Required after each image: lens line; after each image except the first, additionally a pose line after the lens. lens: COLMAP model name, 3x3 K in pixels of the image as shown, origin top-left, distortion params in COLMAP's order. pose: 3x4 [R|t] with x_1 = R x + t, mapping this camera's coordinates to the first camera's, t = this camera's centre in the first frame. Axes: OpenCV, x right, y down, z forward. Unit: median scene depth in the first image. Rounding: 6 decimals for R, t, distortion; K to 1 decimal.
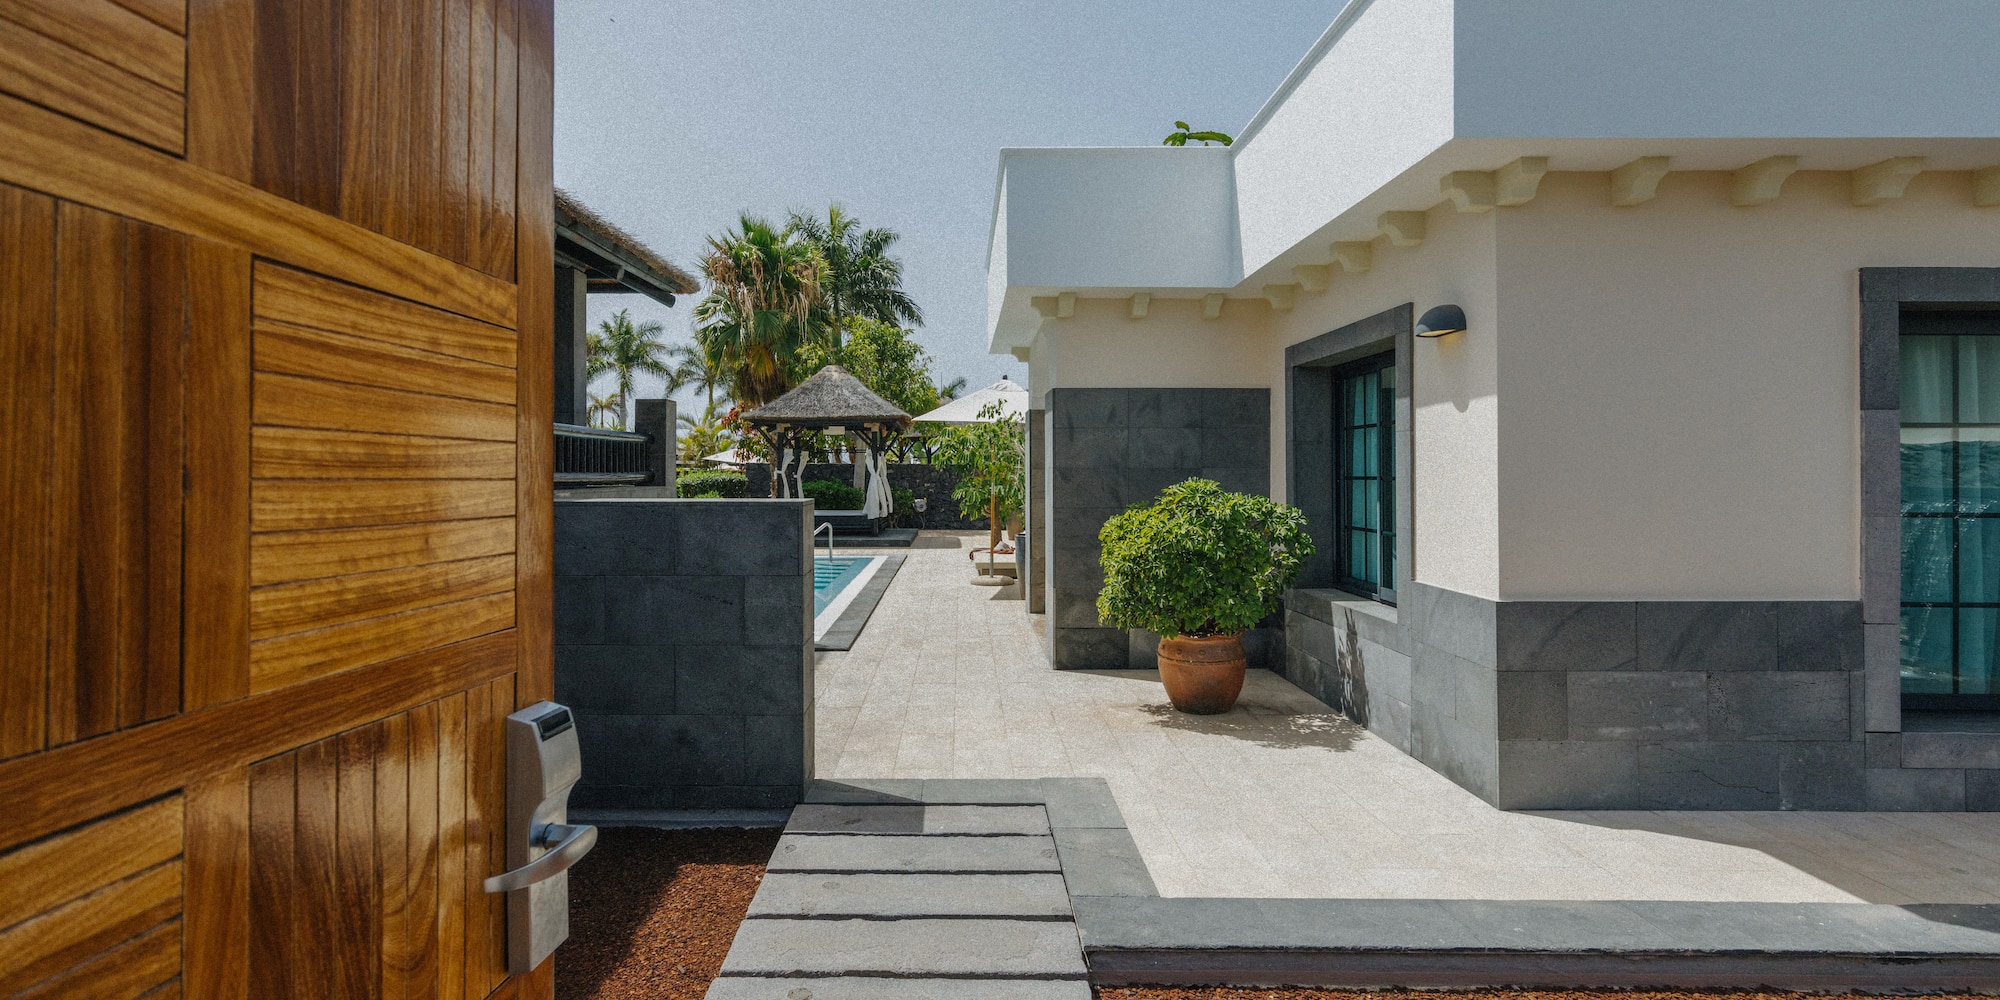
lens RADIAL K [[1817.9, 0, 999.4], [0, 1817.9, 494.8], [0, 0, 1]] dist [-0.006203, 0.000000]
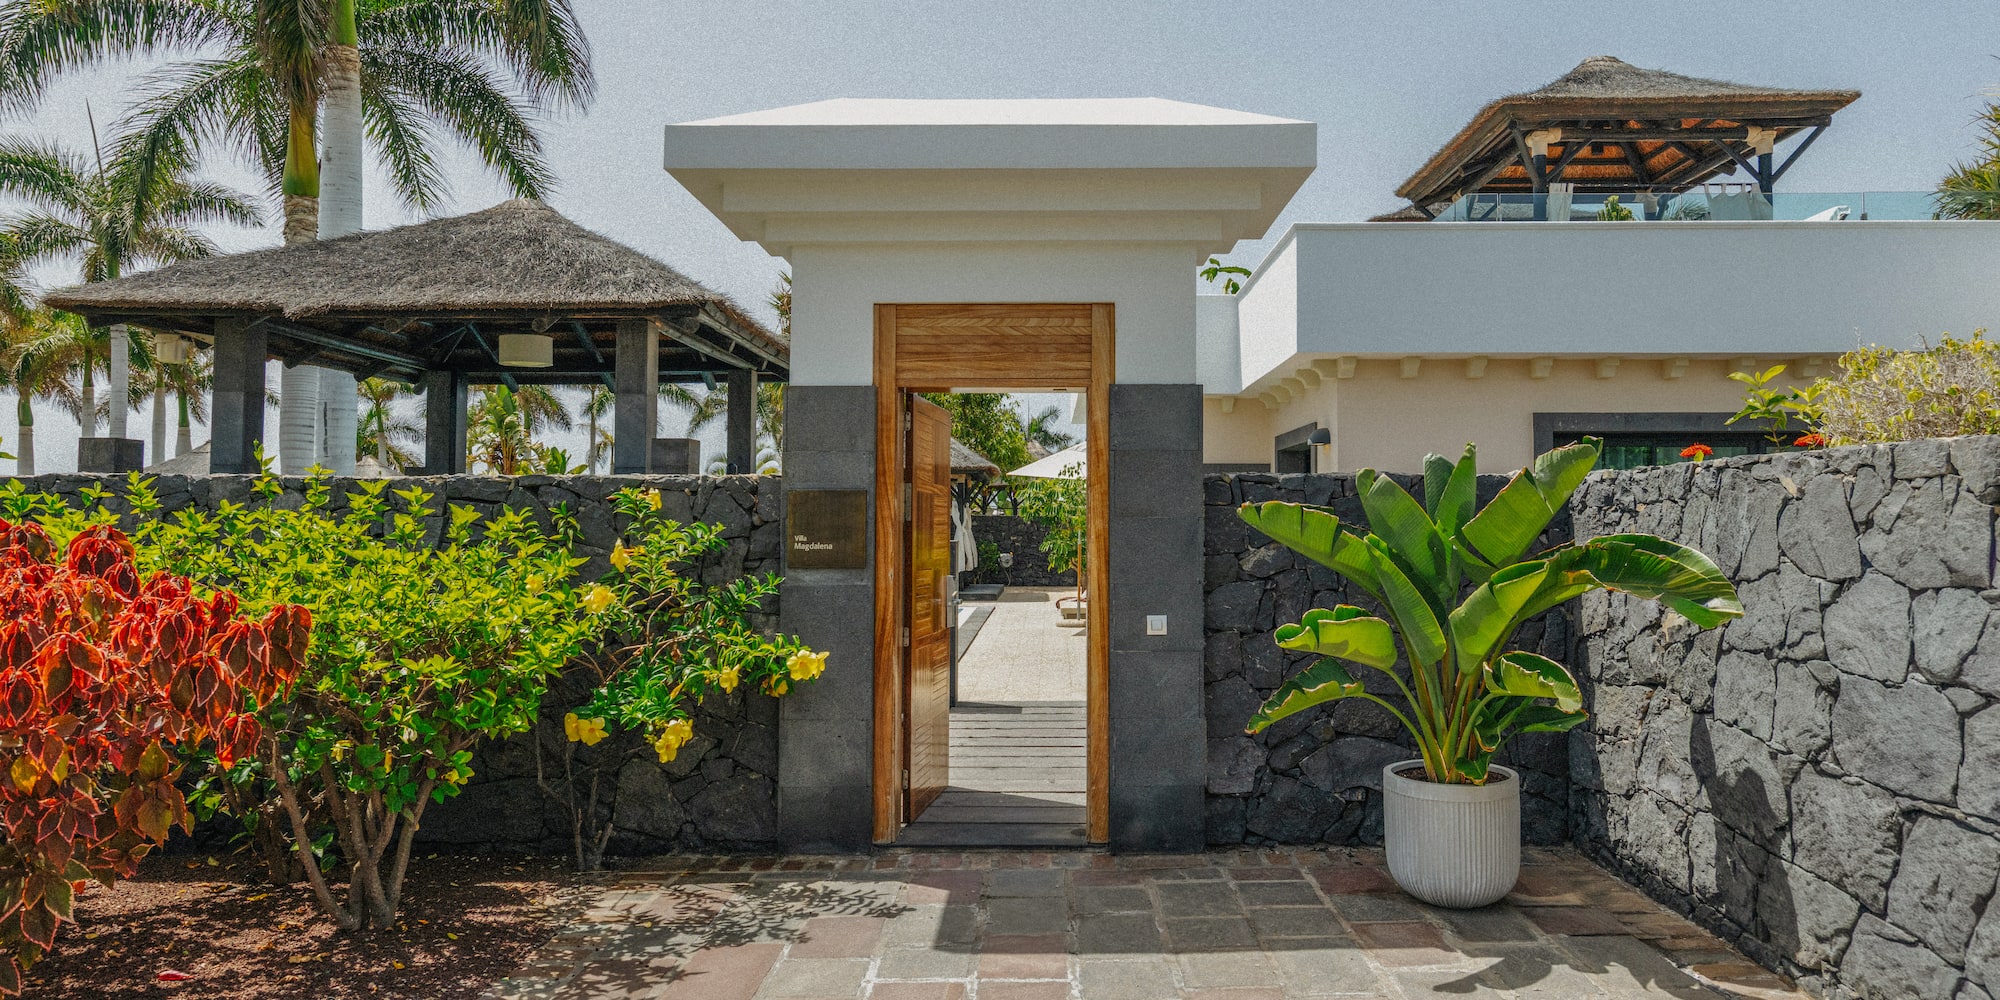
lens RADIAL K [[2075.8, 0, 1000.9], [0, 2075.8, 502.4], [0, 0, 1]] dist [-0.003448, 0.000000]
pose [[0.998978, 0.002071, -0.045160, 0.003250], [-0.003119, 0.999727, -0.023159, 0.001597], [0.045100, 0.023276, 0.998711, -0.115783]]
